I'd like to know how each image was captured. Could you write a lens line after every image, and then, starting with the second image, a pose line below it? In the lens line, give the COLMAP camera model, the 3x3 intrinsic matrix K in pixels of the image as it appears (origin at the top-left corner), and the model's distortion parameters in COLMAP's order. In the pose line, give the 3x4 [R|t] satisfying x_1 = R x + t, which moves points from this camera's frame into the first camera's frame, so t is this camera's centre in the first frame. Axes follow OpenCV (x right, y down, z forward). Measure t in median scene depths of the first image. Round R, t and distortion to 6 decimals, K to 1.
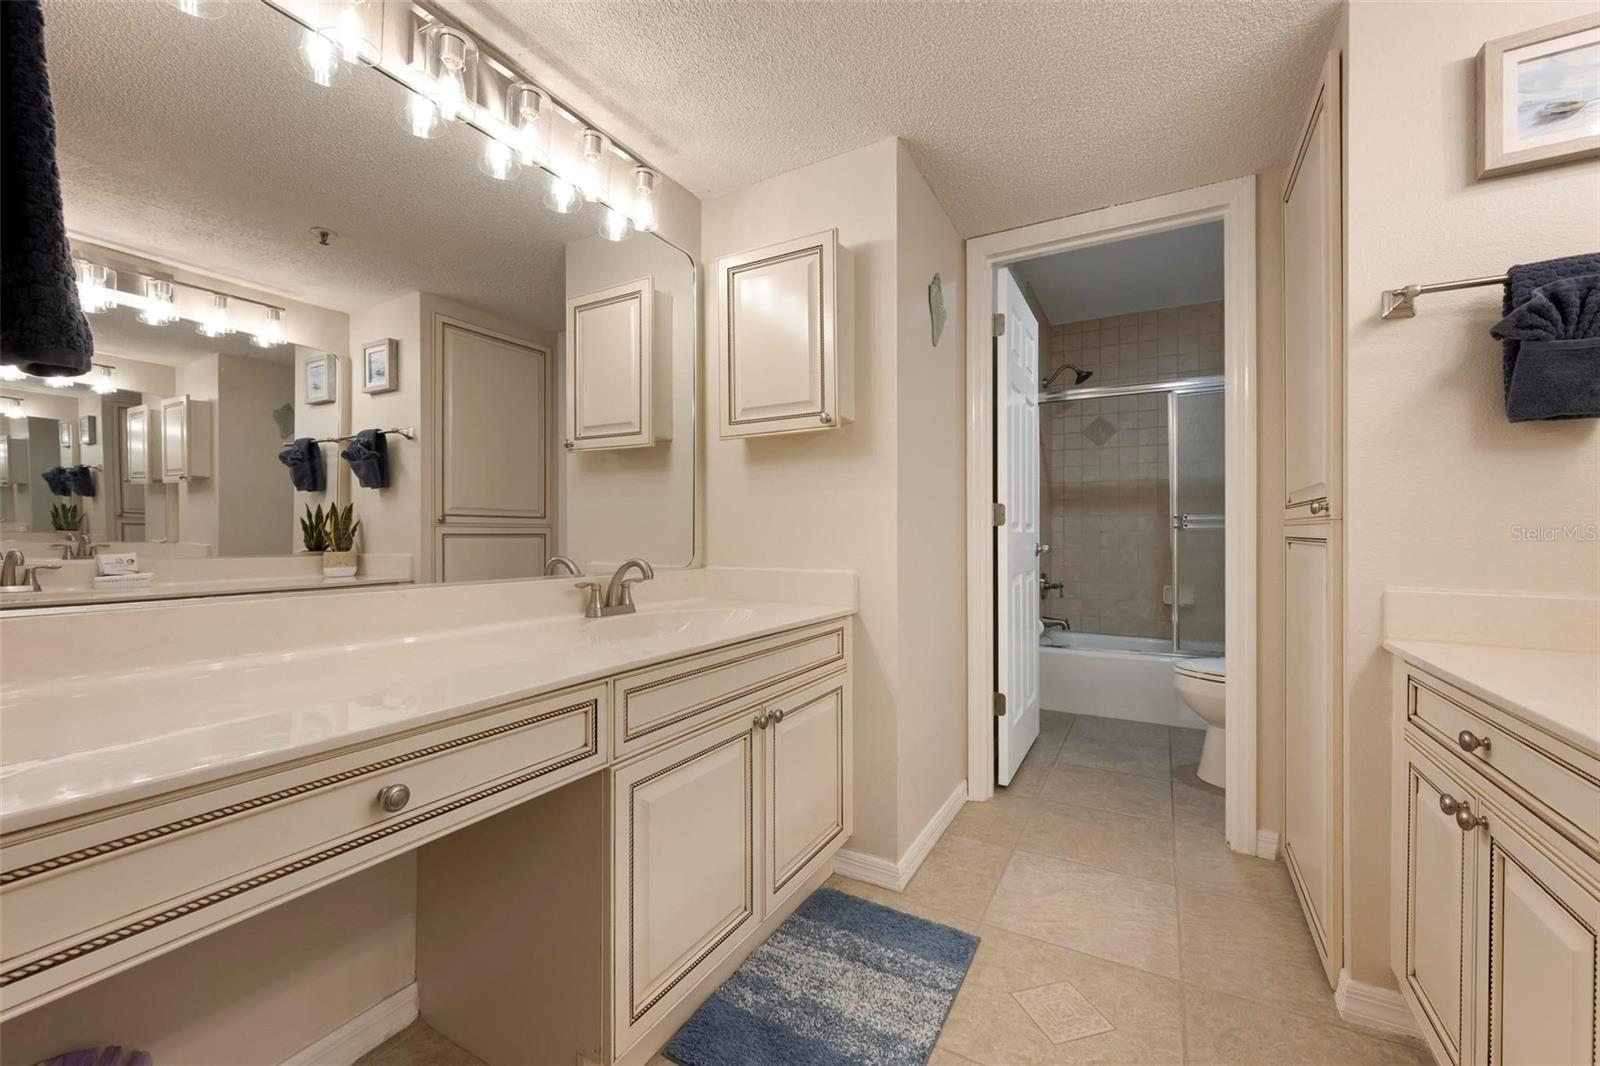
lens RADIAL K [[635.3, 0, 800.0], [0, 635.3, 533.0], [0, 0, 1]] dist [0.001151, 0.000140]
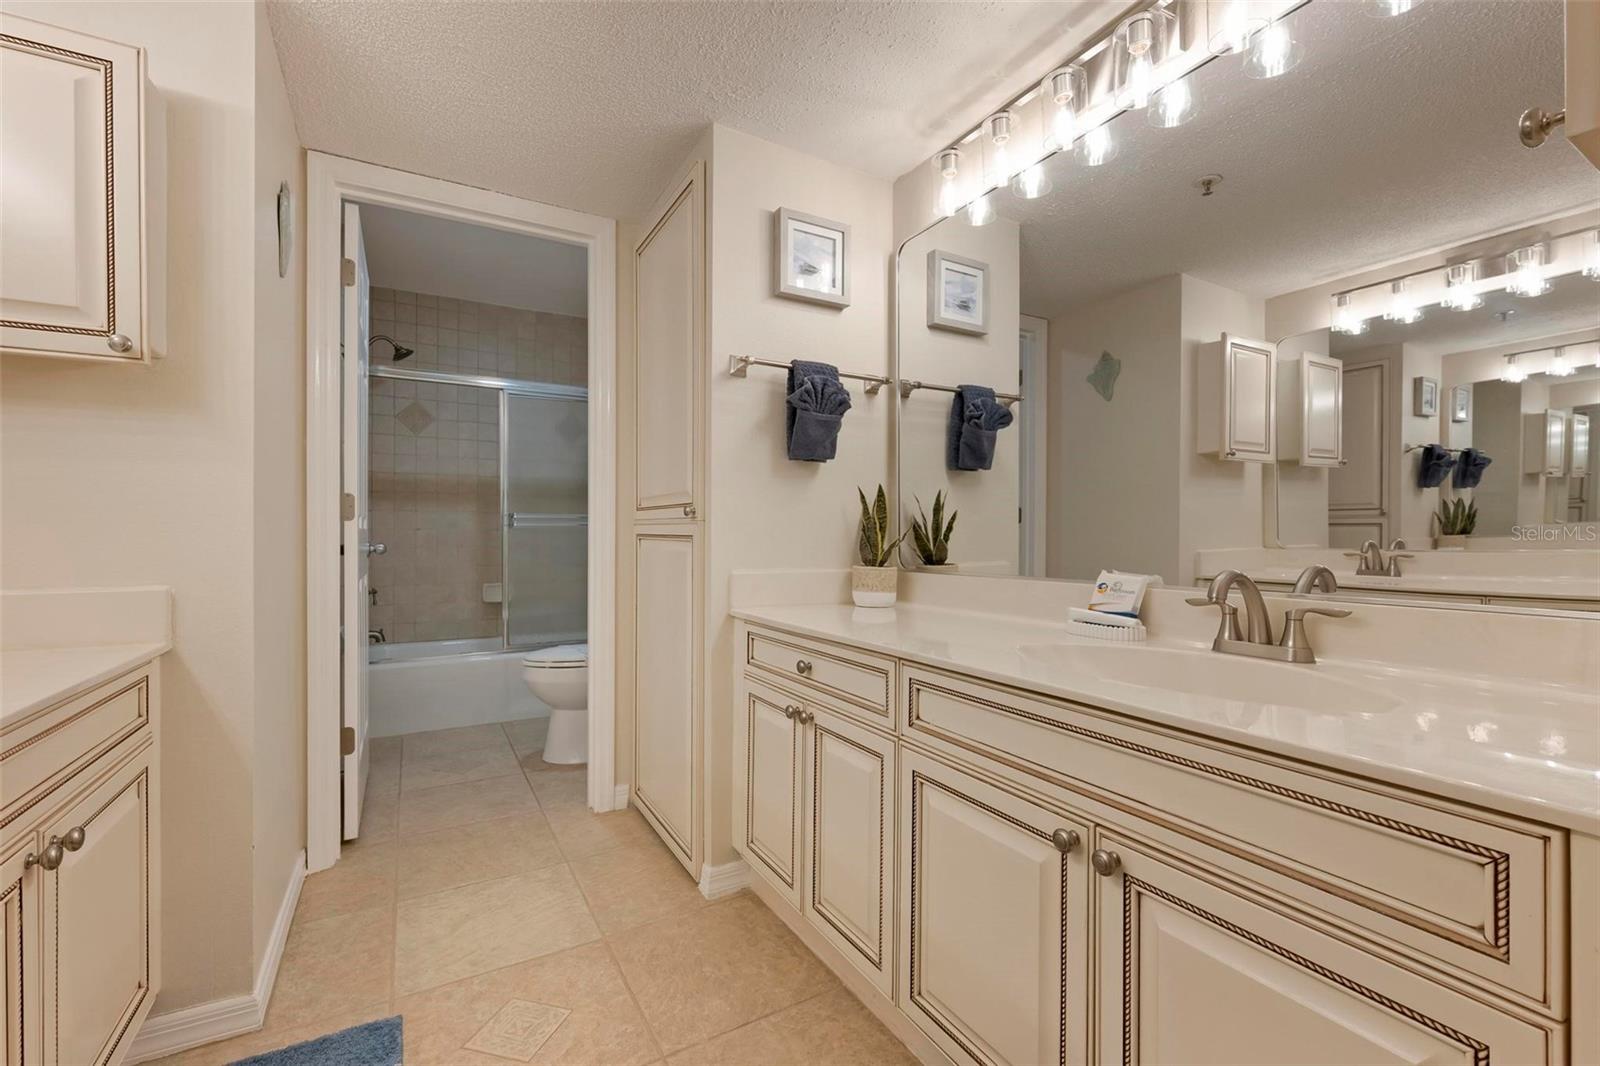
lens RADIAL K [[678.5, 0, 800.0], [0, 678.5, 533.0], [0, 0, 1]] dist [0.000472, -0.000608]
pose [[0.515823, 0.000995, 0.856694, -0.176072], [-0.004293, 0.999990, 0.001424, 0.000752], [-0.856684, -0.004412, 0.515822, 0.080309]]
